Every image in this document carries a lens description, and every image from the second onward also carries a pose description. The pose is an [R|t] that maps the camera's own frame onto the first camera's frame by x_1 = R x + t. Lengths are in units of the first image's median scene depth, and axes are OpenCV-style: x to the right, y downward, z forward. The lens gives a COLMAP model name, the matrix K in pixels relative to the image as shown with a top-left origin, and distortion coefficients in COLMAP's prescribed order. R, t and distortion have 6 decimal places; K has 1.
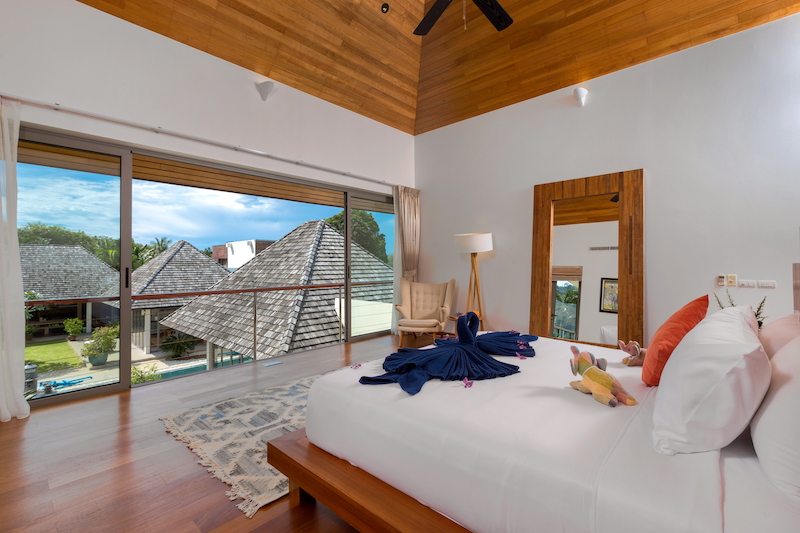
lens RADIAL K [[362.2, 0, 387.5], [0, 362.2, 257.2], [0, 0, 1]] dist [-0.001159, -0.000681]
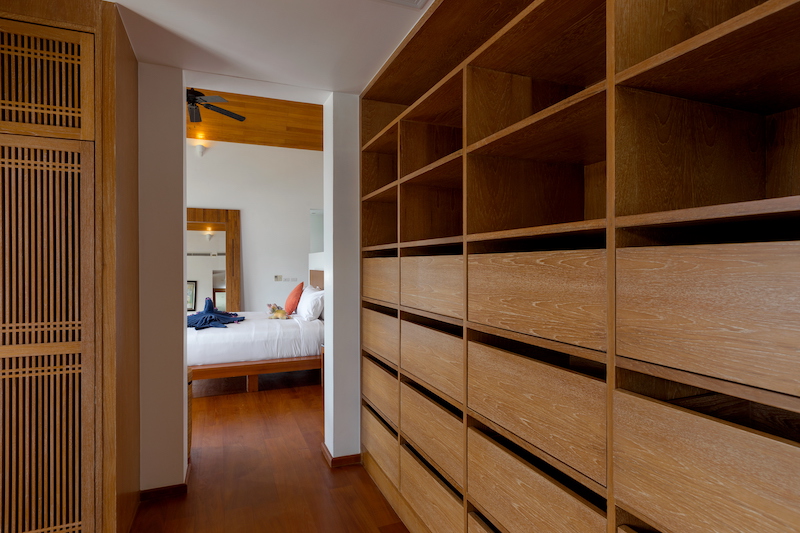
lens RADIAL K [[417.8, 0, 400.9], [0, 417.8, 264.6], [0, 0, 1]] dist [0.000681, -0.001594]
pose [[0.396142, 0.001795, 0.918187, -0.151748], [-0.017843, 0.999824, 0.005744, -0.005376], [-0.918016, -0.018659, 0.396105, -0.084226]]
